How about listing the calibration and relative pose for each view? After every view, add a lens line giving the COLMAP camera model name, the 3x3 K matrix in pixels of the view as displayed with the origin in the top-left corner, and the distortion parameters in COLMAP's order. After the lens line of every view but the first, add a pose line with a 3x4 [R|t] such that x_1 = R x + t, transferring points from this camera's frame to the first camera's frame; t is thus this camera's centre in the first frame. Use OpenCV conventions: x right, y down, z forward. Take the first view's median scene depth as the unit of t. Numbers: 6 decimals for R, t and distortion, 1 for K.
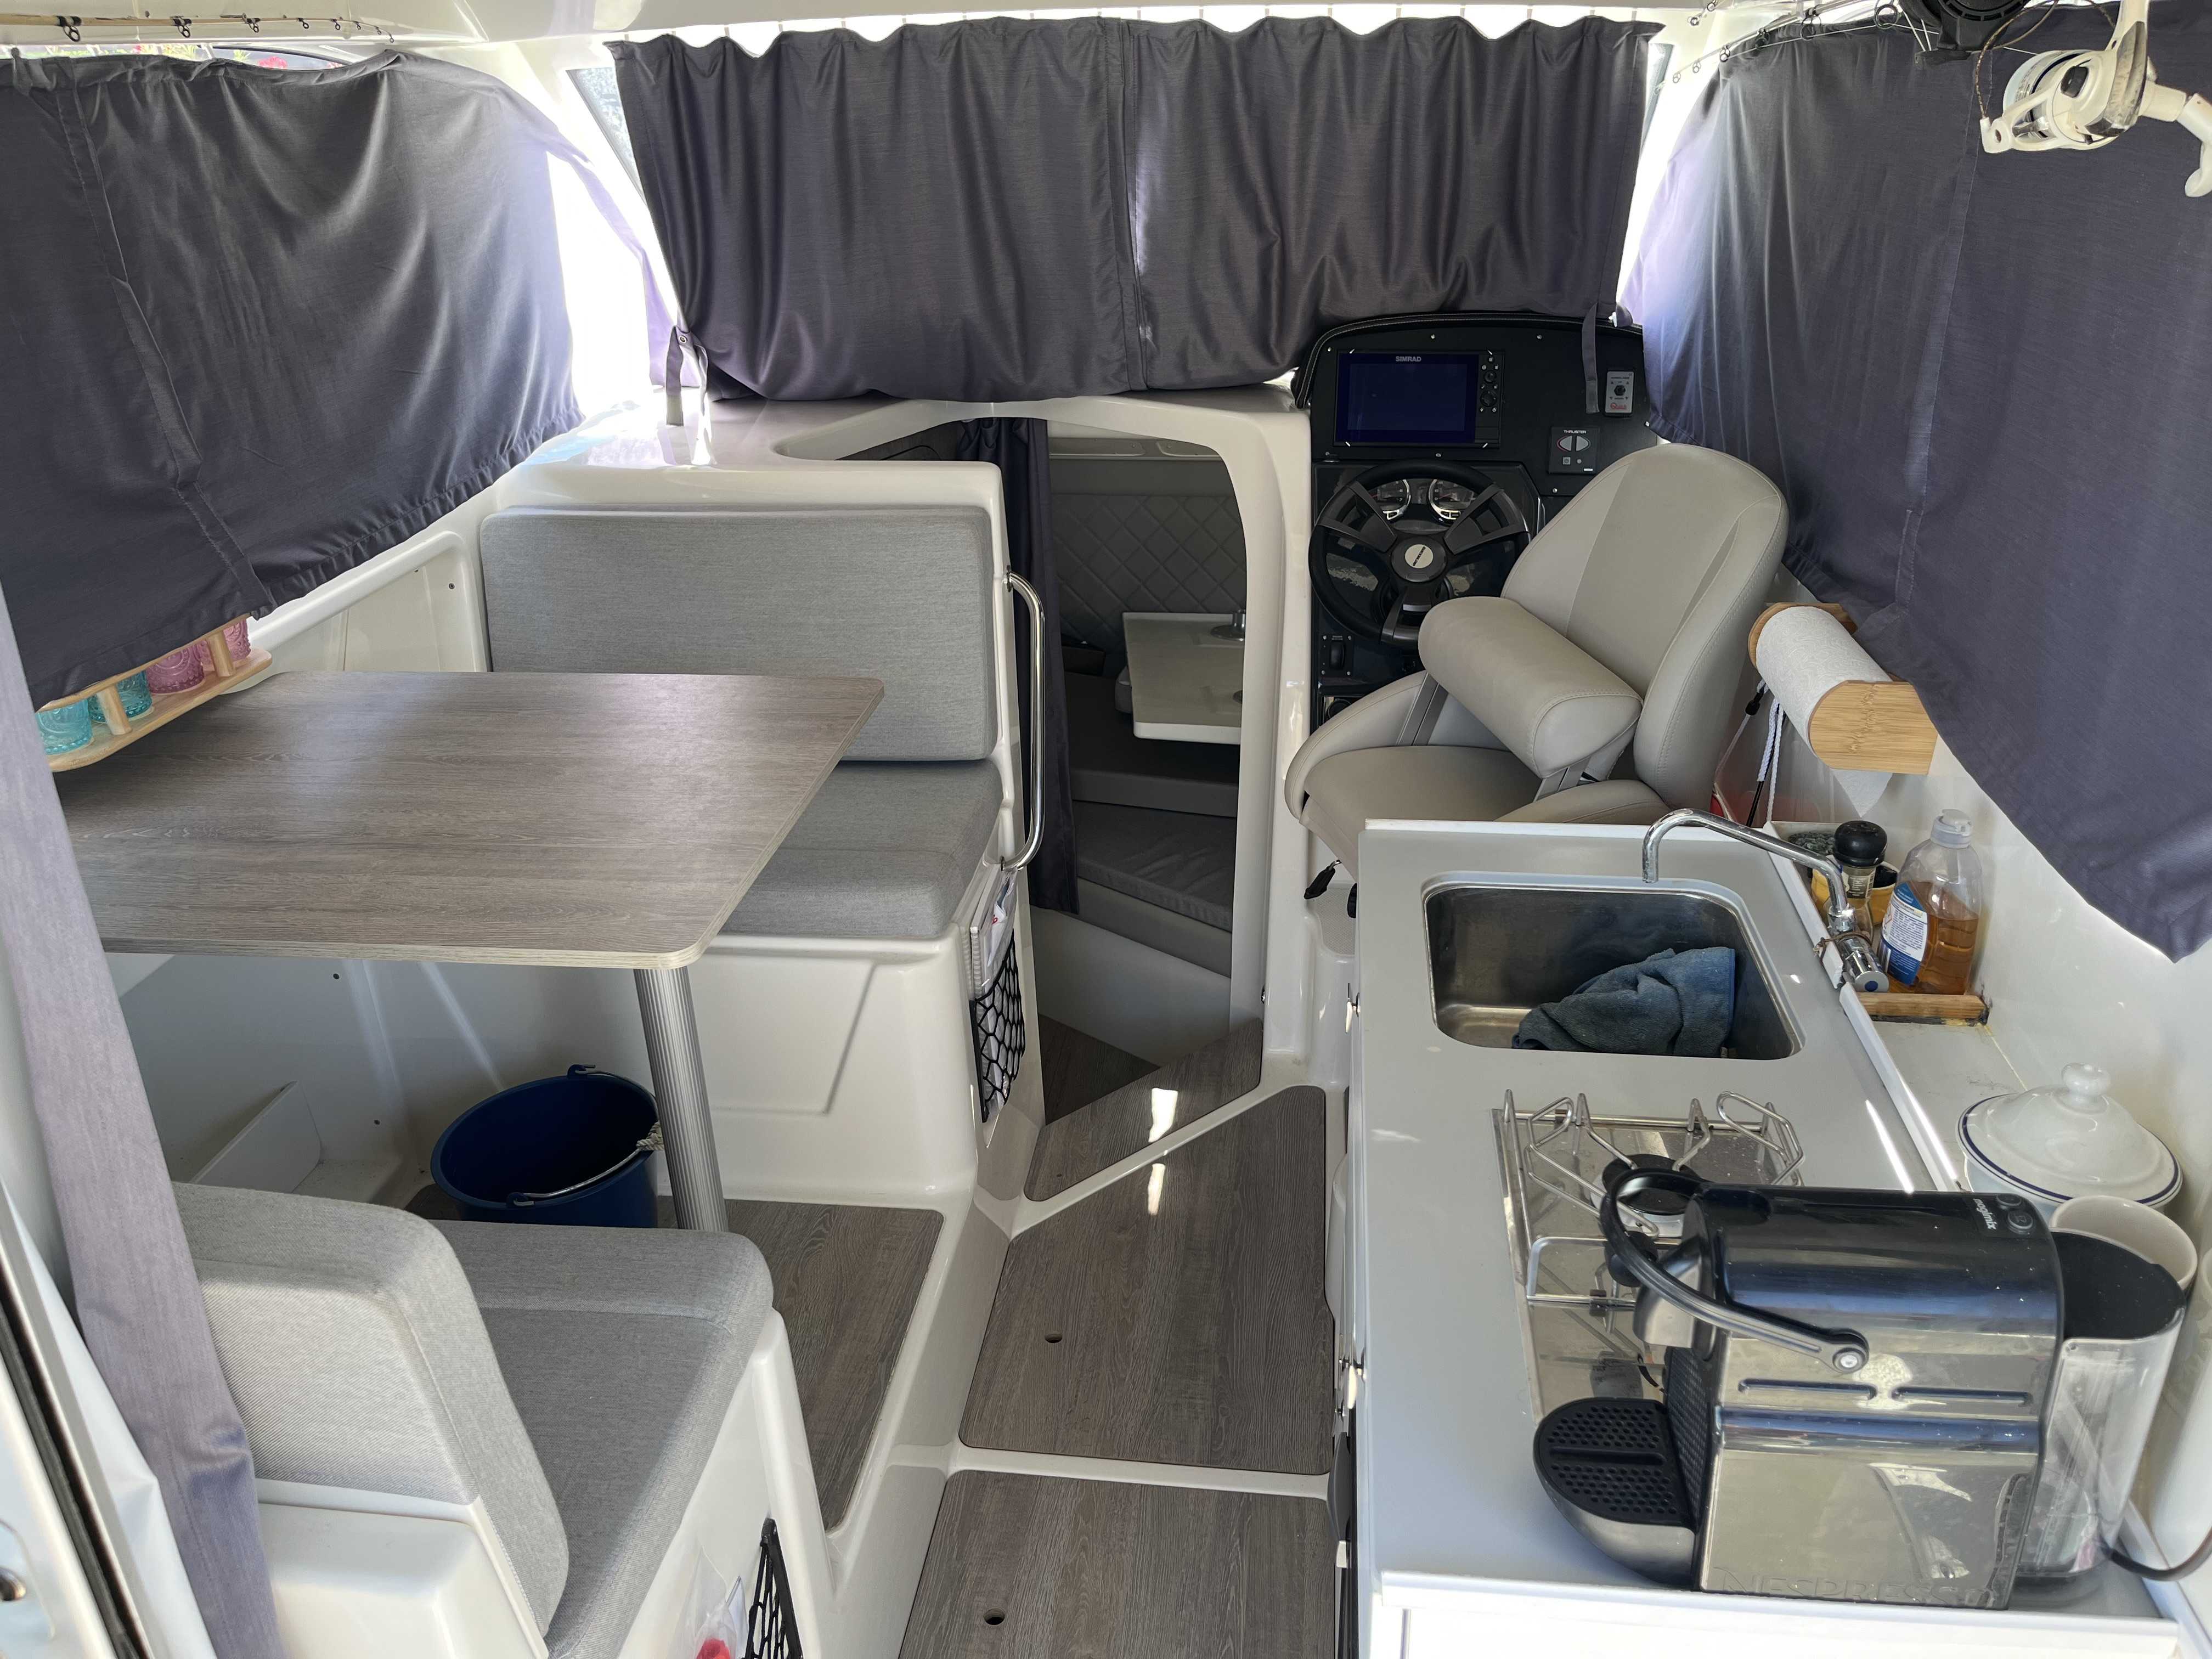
lens RADIAL K [[1702.4, 0, 1107.5], [0, 1702.4, 834.5], [0, 0, 1]] dist [0.037169, -0.062809]
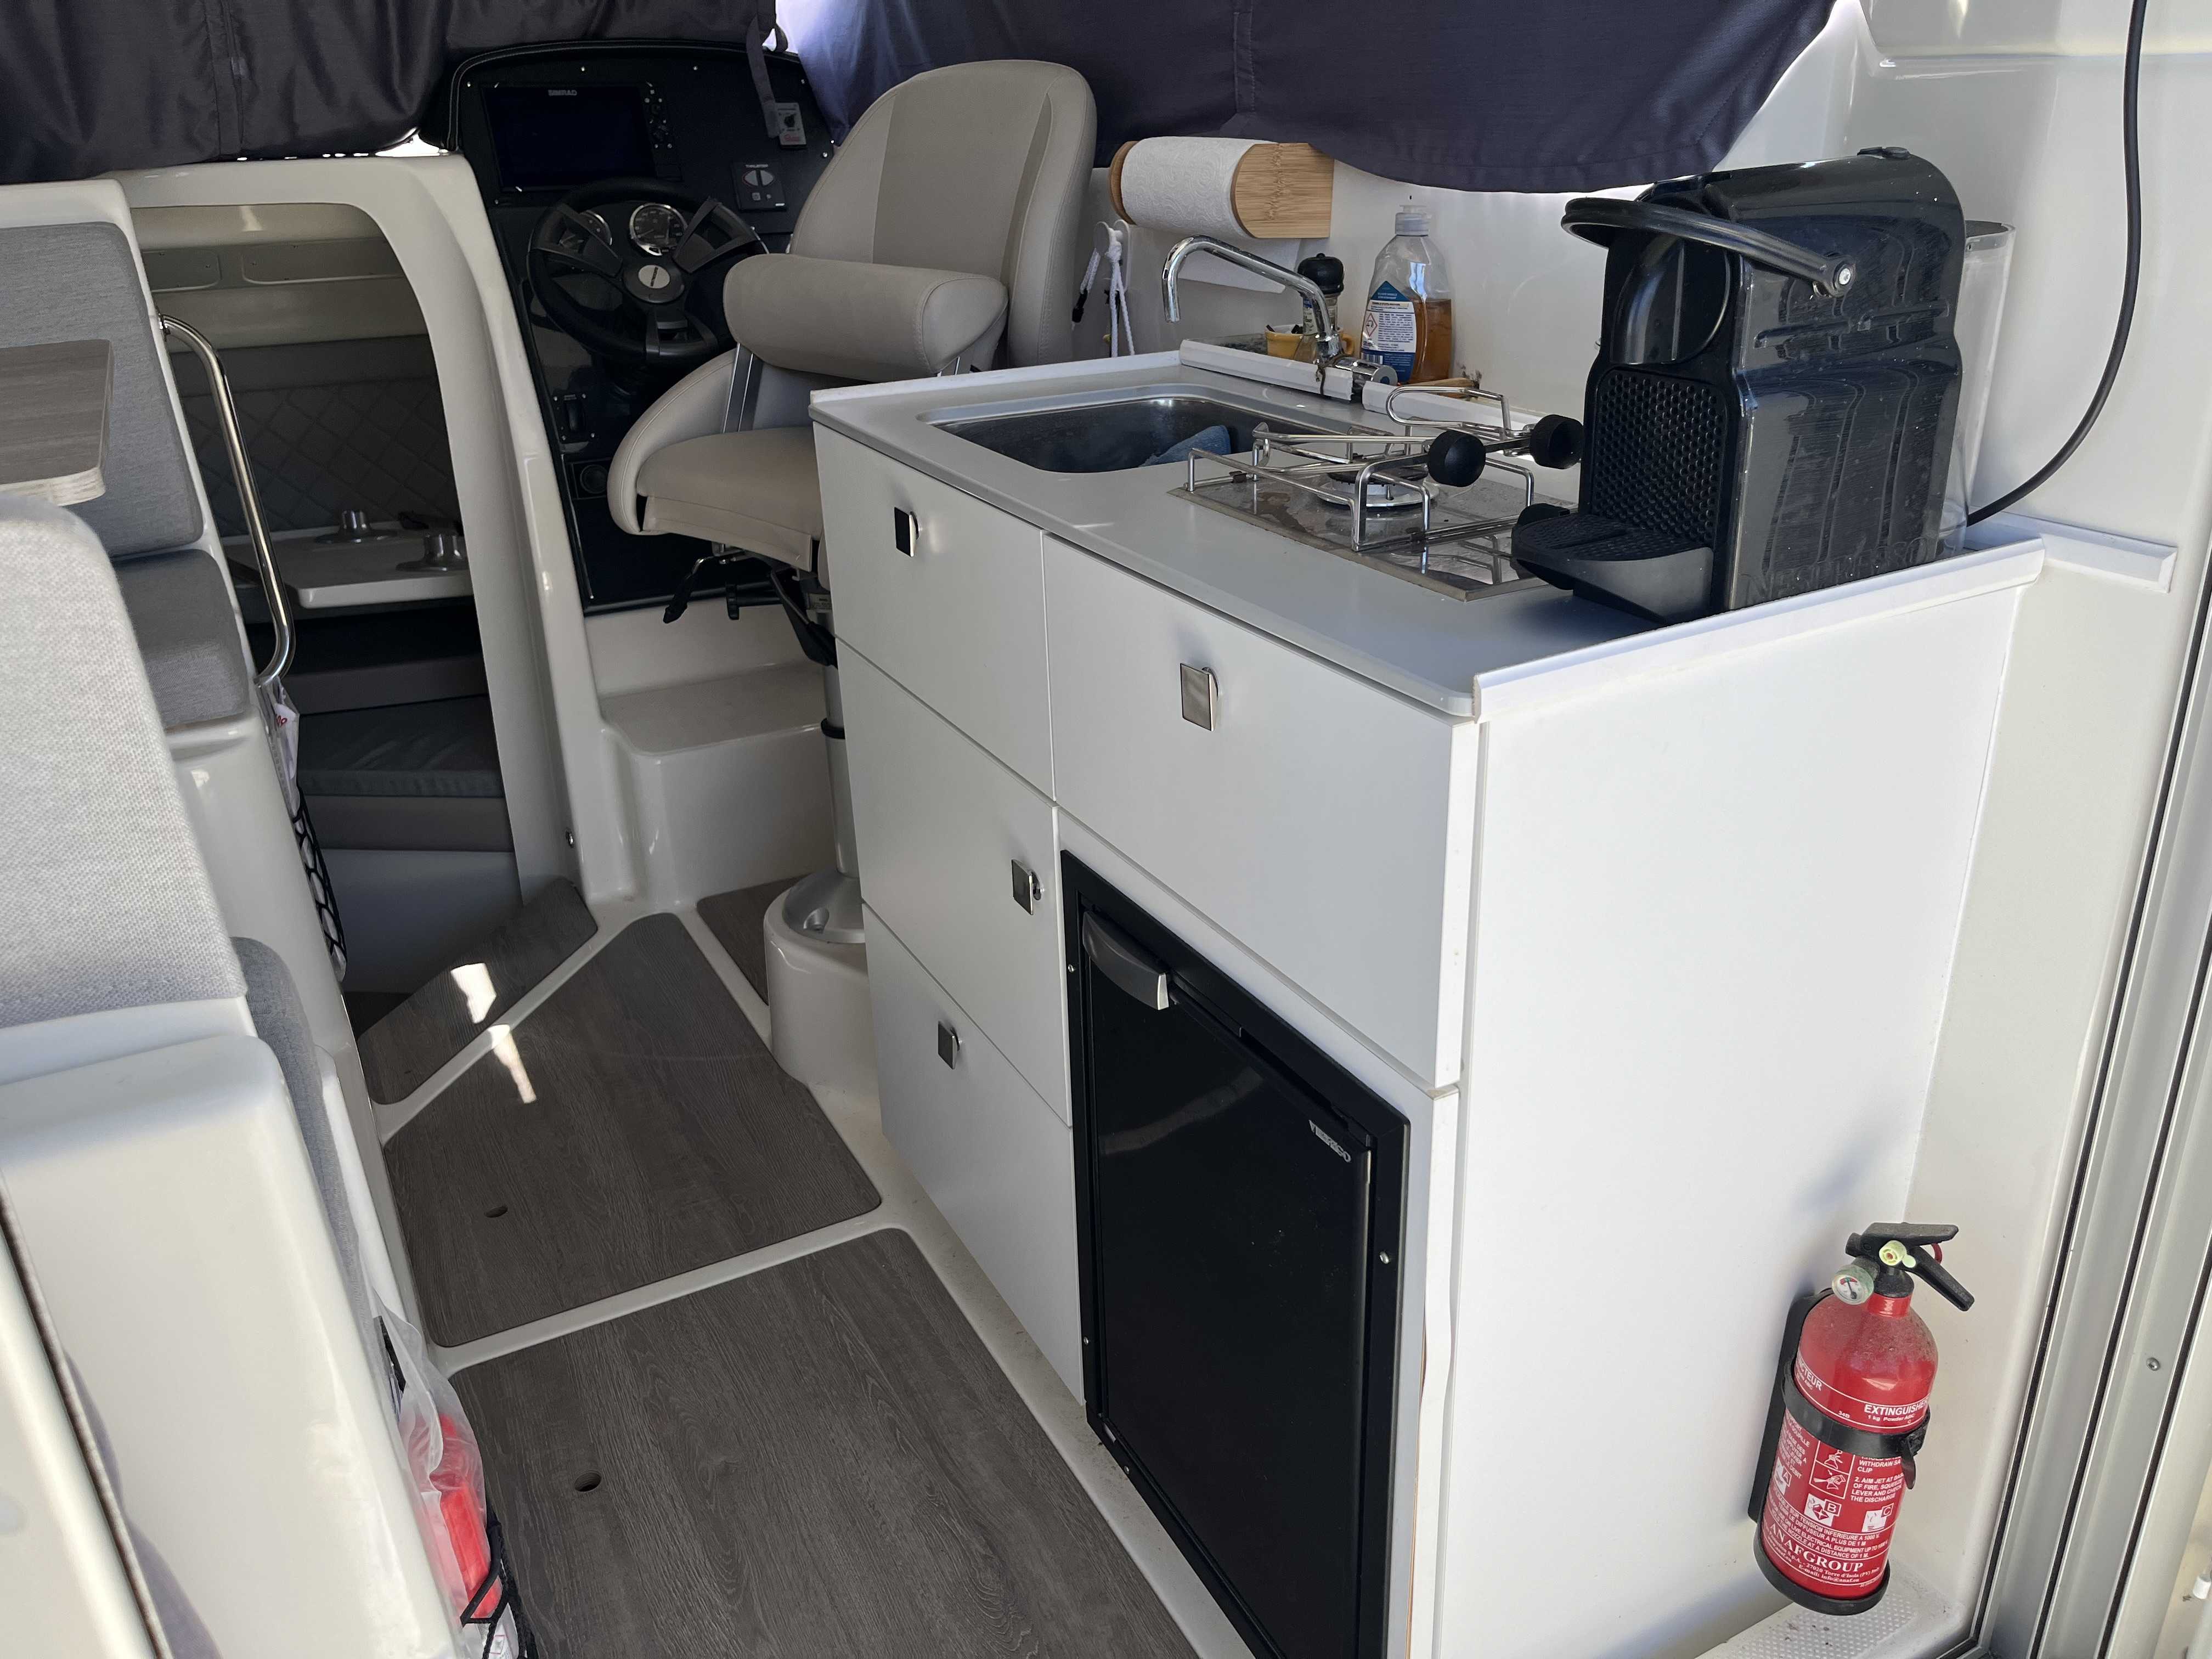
lens RADIAL K [[1702.4, 0, 1122.2], [0, 1702.4, 826.9], [0, 0, 1]] dist [0.037169, -0.062809]
pose [[0.815662, -0.229376, 0.531114, -0.153921], [0.250370, 0.967575, 0.033366, 0.142490], [-0.521546, 0.105760, 0.846643, 0.120322]]
